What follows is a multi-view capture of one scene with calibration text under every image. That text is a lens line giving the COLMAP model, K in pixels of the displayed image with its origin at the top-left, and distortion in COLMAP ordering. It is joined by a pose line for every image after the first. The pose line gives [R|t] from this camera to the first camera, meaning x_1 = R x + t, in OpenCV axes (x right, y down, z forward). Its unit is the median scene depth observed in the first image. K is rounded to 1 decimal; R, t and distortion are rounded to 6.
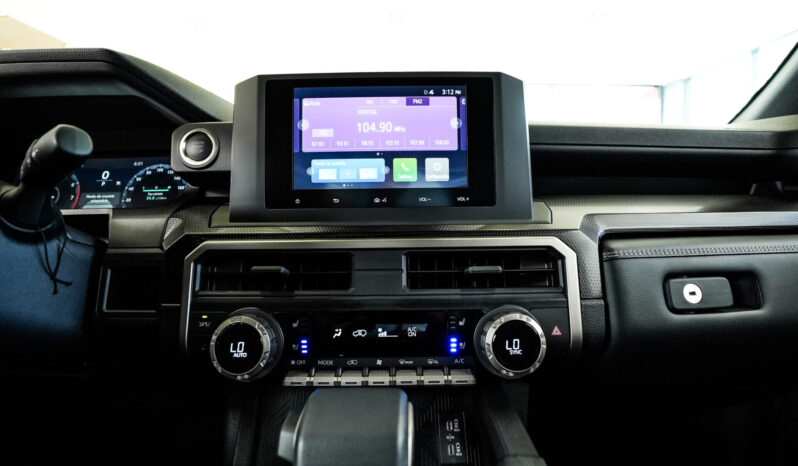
lens RADIAL K [[347.7, 0, 399.0], [0, 347.7, 233.0], [0, 0, 1]] dist [-0.066202, 0.013701]
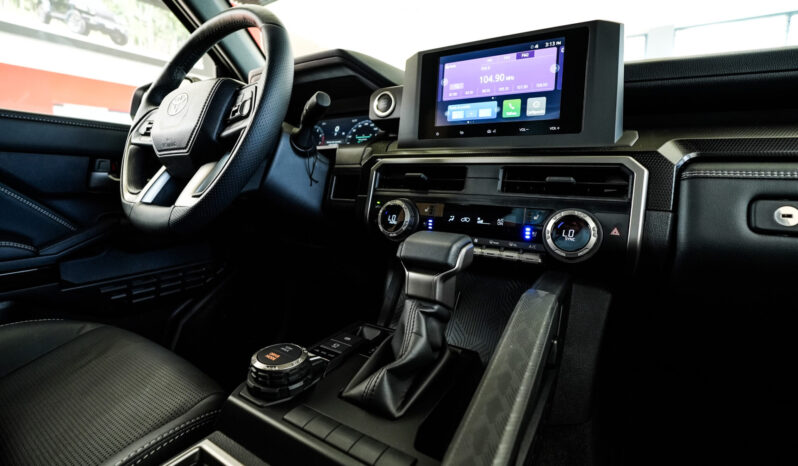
lens RADIAL K [[347.7, 0, 399.0], [0, 347.7, 233.0], [0, 0, 1]] dist [-0.066202, 0.013701]
pose [[0.851380, 0.104851, -0.513964, 0.382762], [-0.064330, 0.993293, 0.096075, 0.201981], [0.520590, -0.048733, 0.852415, -0.393732]]
